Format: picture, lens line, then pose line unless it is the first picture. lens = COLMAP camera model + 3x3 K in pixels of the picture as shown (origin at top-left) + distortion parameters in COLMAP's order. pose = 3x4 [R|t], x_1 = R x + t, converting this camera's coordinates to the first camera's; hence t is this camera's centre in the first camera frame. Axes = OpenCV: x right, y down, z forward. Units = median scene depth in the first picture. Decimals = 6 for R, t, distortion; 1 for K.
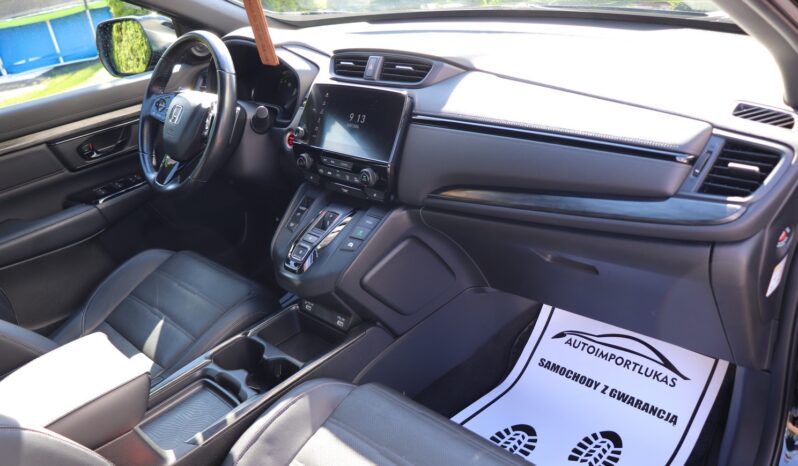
lens RADIAL K [[669.0, 0, 394.8], [0, 669.0, 241.0], [0, 0, 1]] dist [-0.177180, 0.155490]
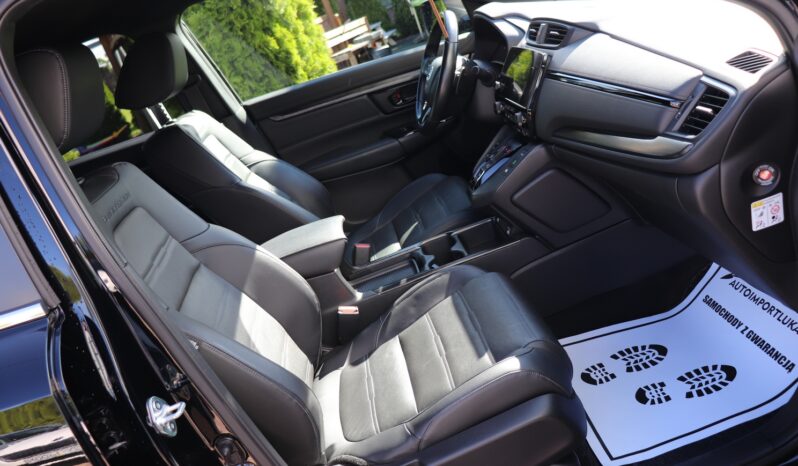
lens RADIAL K [[669.0, 0, 394.8], [0, 669.0, 241.0], [0, 0, 1]] dist [-0.177180, 0.155490]
pose [[0.778834, 0.117059, -0.616210, 0.538884], [-0.072019, 0.992623, 0.097539, 0.028488], [0.623082, -0.031588, 0.781519, -0.155725]]
